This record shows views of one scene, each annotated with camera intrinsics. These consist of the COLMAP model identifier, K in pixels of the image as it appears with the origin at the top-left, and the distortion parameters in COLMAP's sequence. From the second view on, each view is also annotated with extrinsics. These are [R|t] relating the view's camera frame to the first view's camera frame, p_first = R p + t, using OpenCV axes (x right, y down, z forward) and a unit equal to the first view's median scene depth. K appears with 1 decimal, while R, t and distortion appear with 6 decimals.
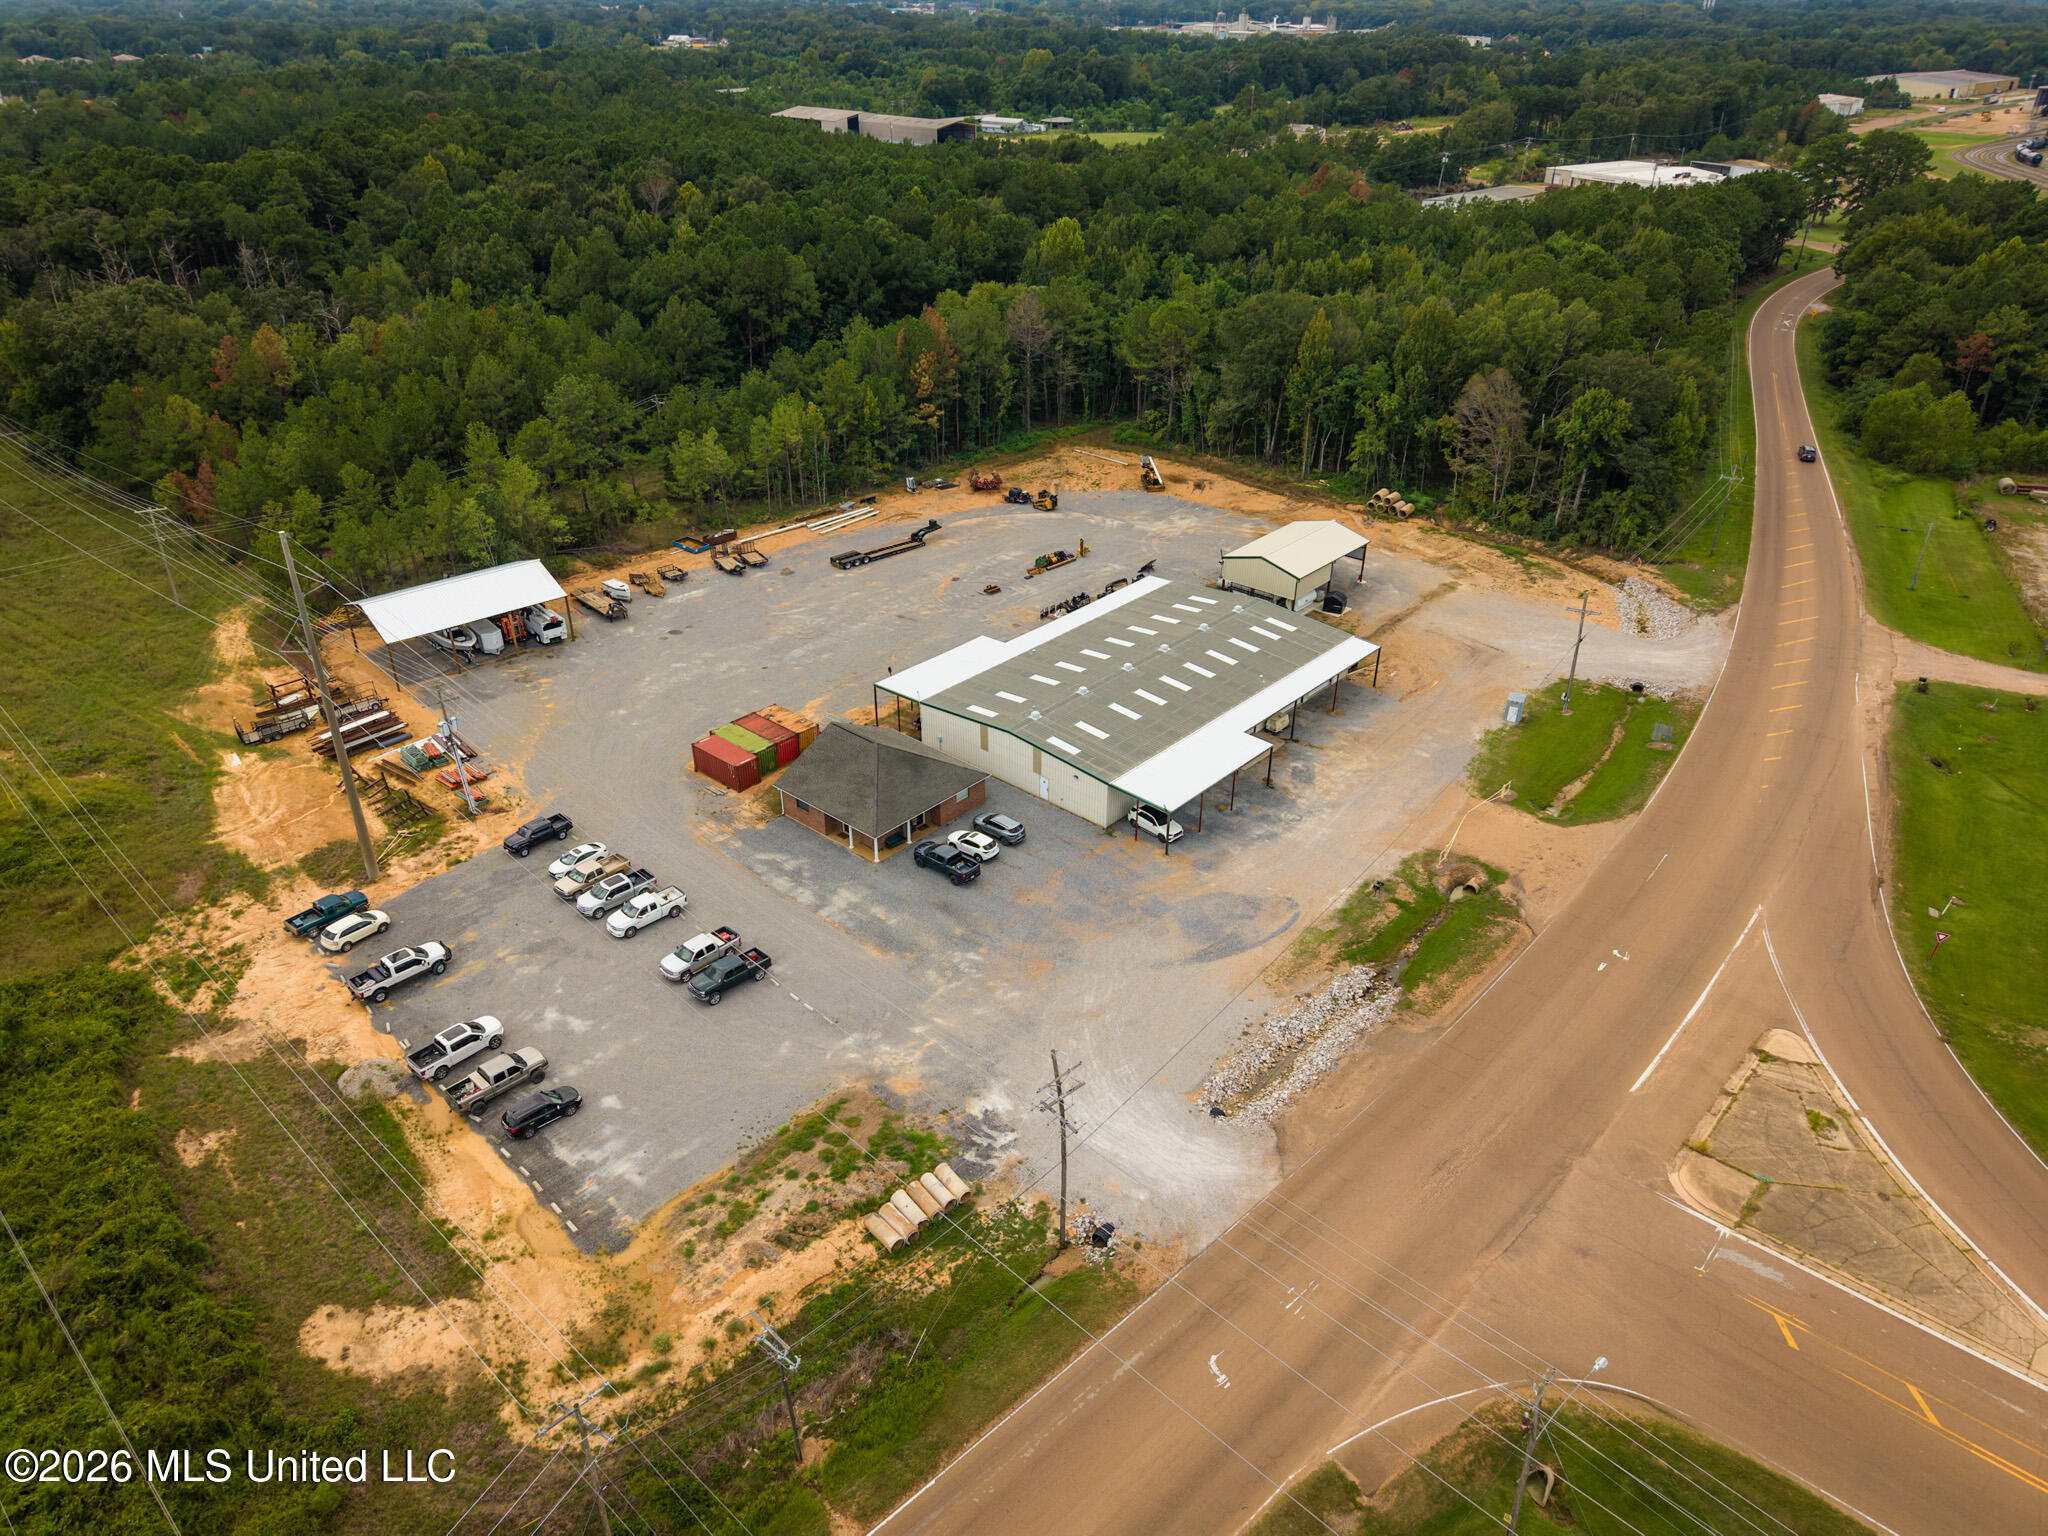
lens RADIAL K [[1368.2, 0, 1019.4], [0, 1368.2, 765.5], [0, 0, 1]] dist [0.043324, -0.049826]
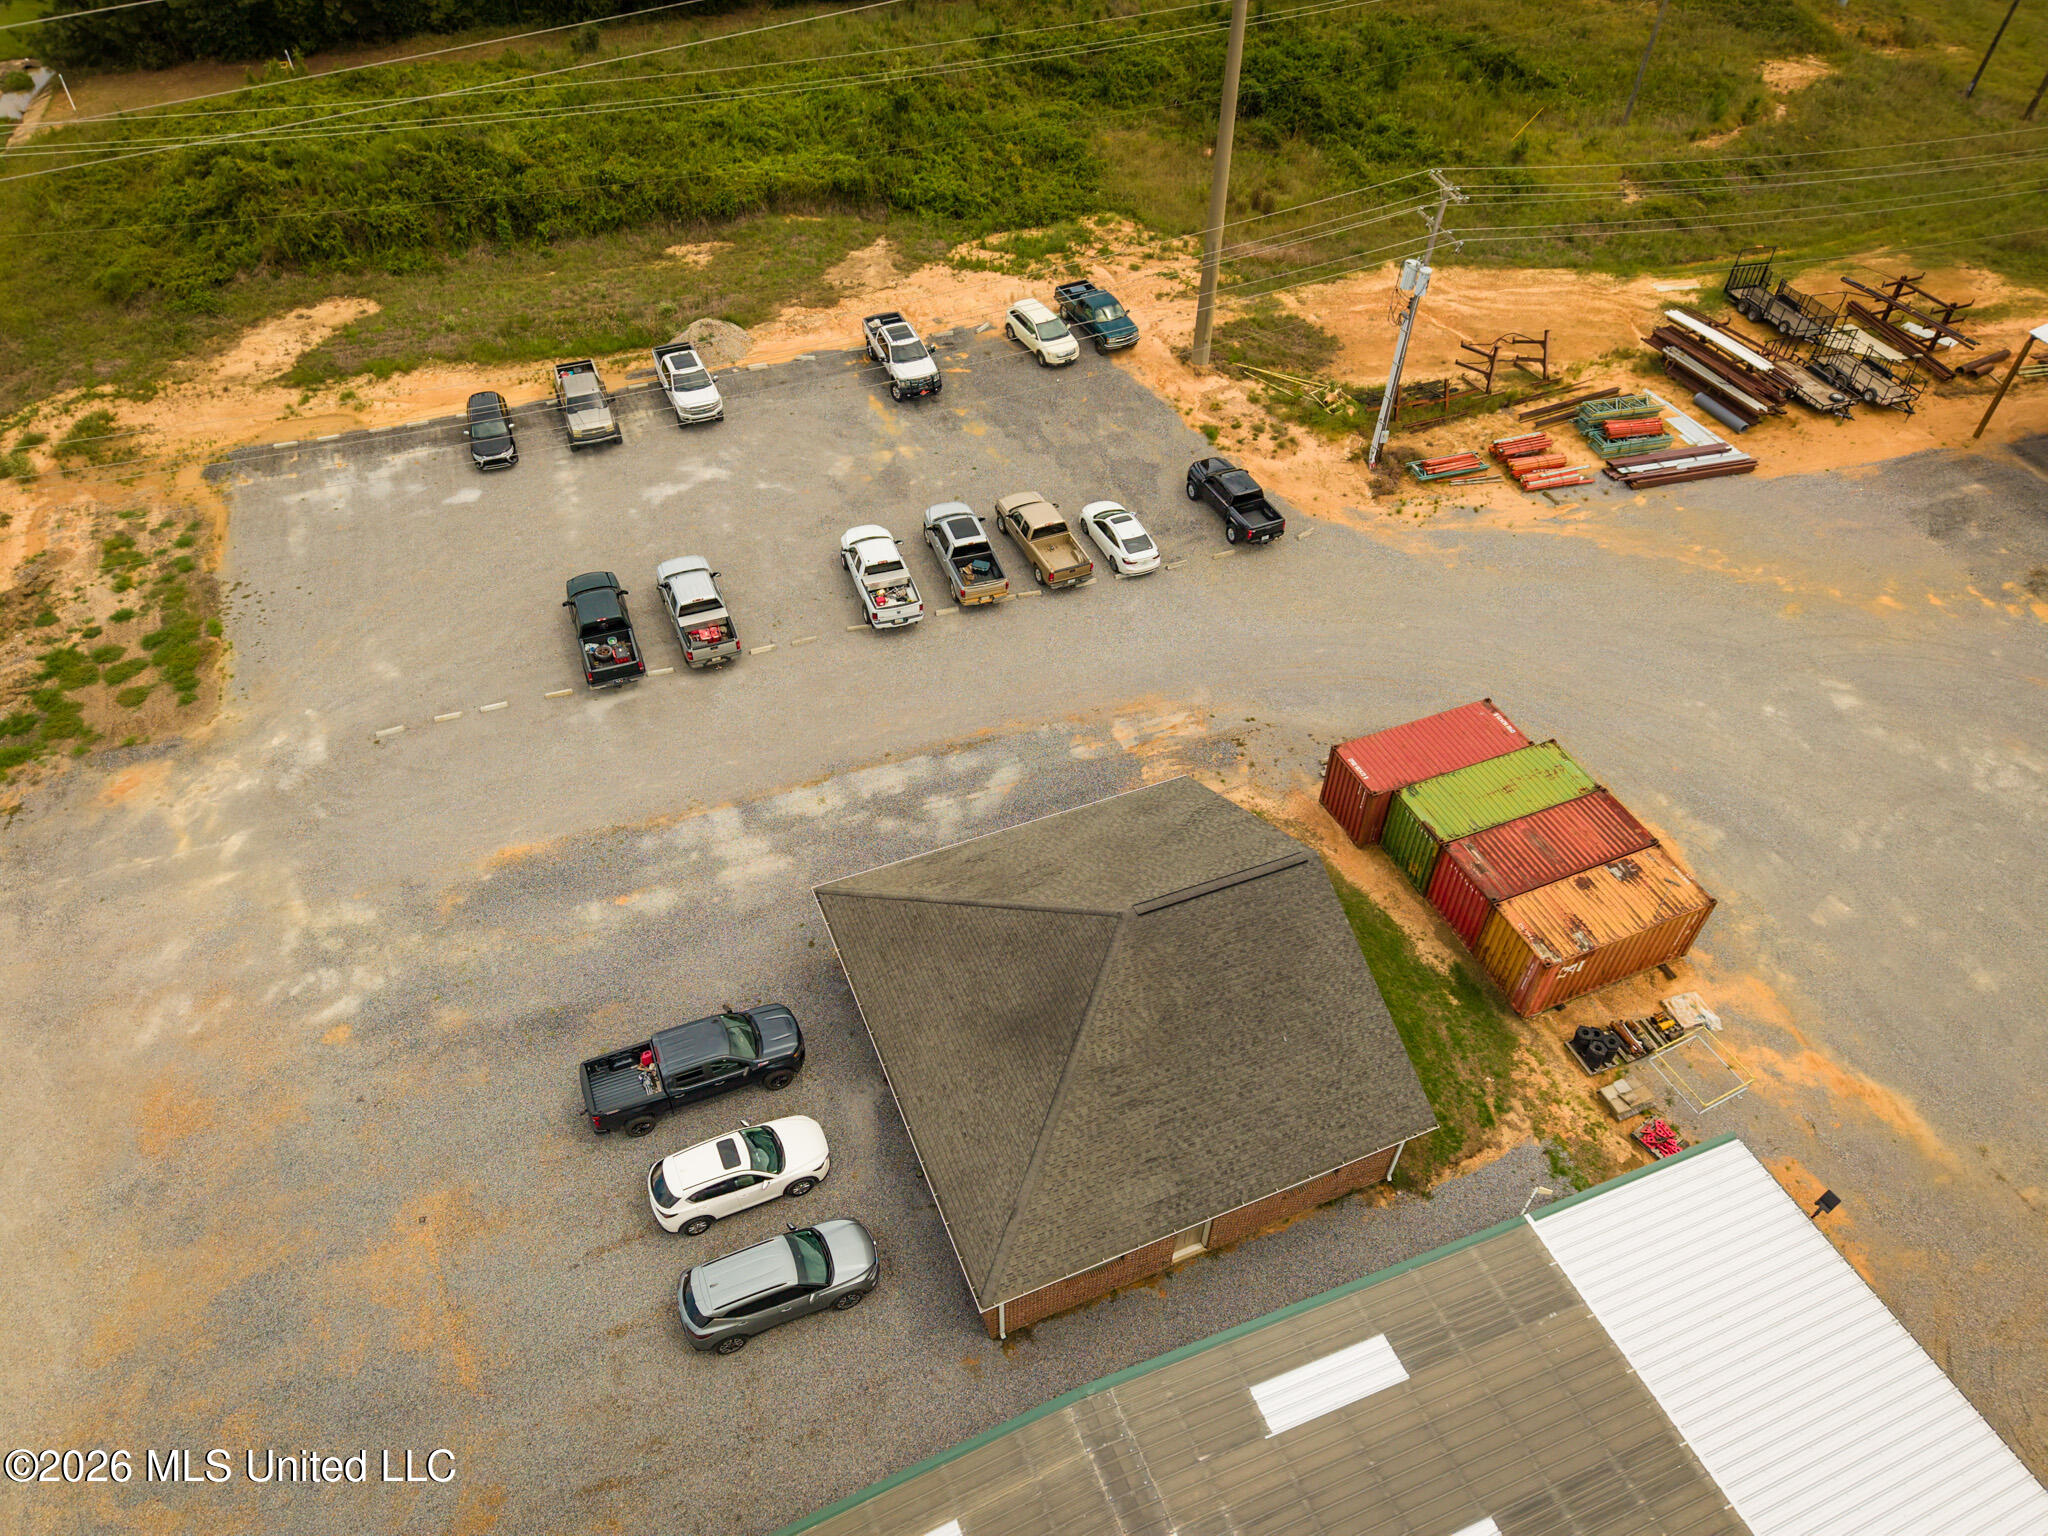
lens RADIAL K [[1375.0, 0, 1024.0], [0, 1375.0, 768.0], [0, 0, 1]] dist [0.021977, -0.020163]
pose [[-0.430893, 0.630946, -0.645166, 0.089283], [-0.454413, 0.465973, 0.759196, -0.269958], [0.779641, 0.620304, 0.085925, 0.980781]]
